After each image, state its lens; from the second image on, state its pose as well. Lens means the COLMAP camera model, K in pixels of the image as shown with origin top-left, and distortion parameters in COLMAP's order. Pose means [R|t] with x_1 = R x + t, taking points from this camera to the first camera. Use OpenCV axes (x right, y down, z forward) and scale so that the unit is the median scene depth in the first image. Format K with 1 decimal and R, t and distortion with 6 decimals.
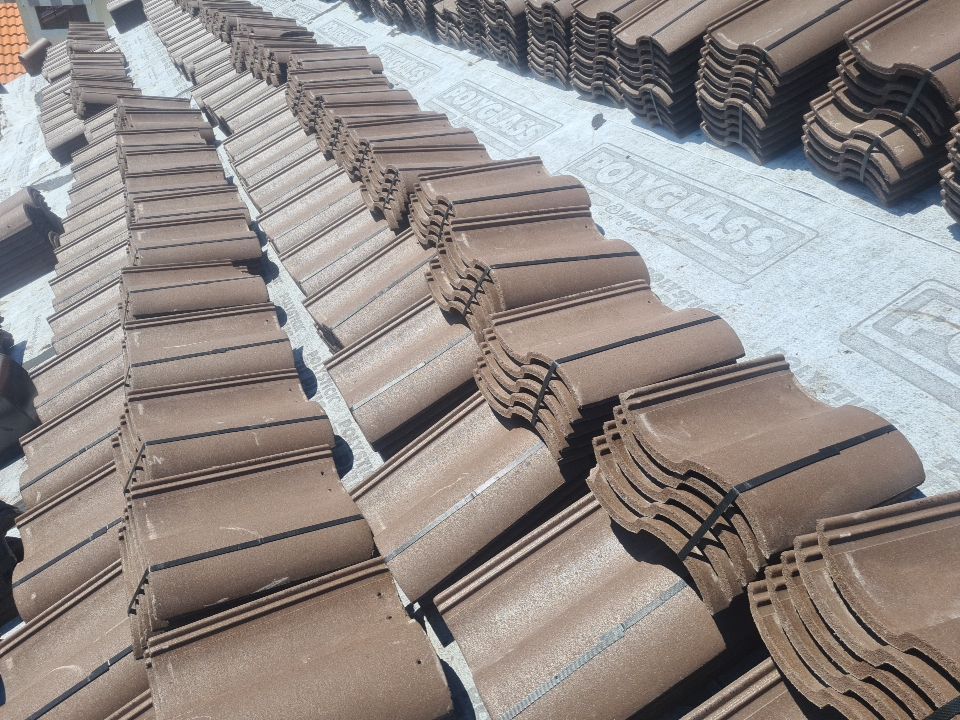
lens RADIAL K [[703.7, 0, 480.6], [0, 703.7, 365.1], [0, 0, 1]] dist [0.058859, -0.043703]
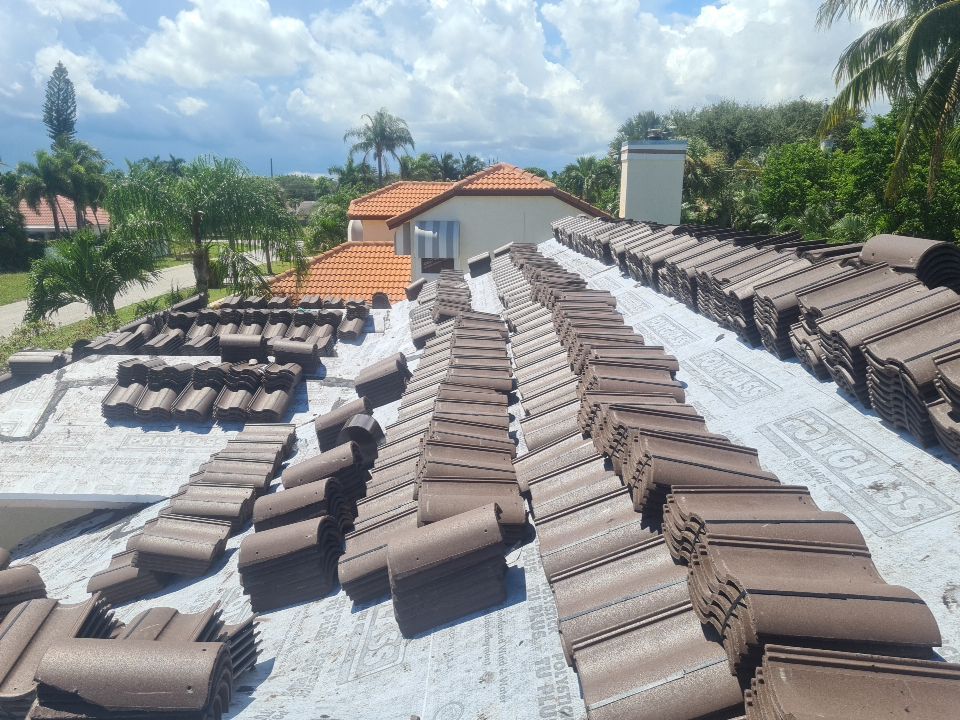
lens RADIAL K [[703.7, 0, 480.6], [0, 703.7, 365.1], [0, 0, 1]] dist [0.058859, -0.043703]
pose [[0.911647, 0.114894, -0.394587, 0.200540], [-0.236793, 0.931583, -0.275829, 0.189714], [0.335899, 0.344895, 0.876481, -0.380763]]
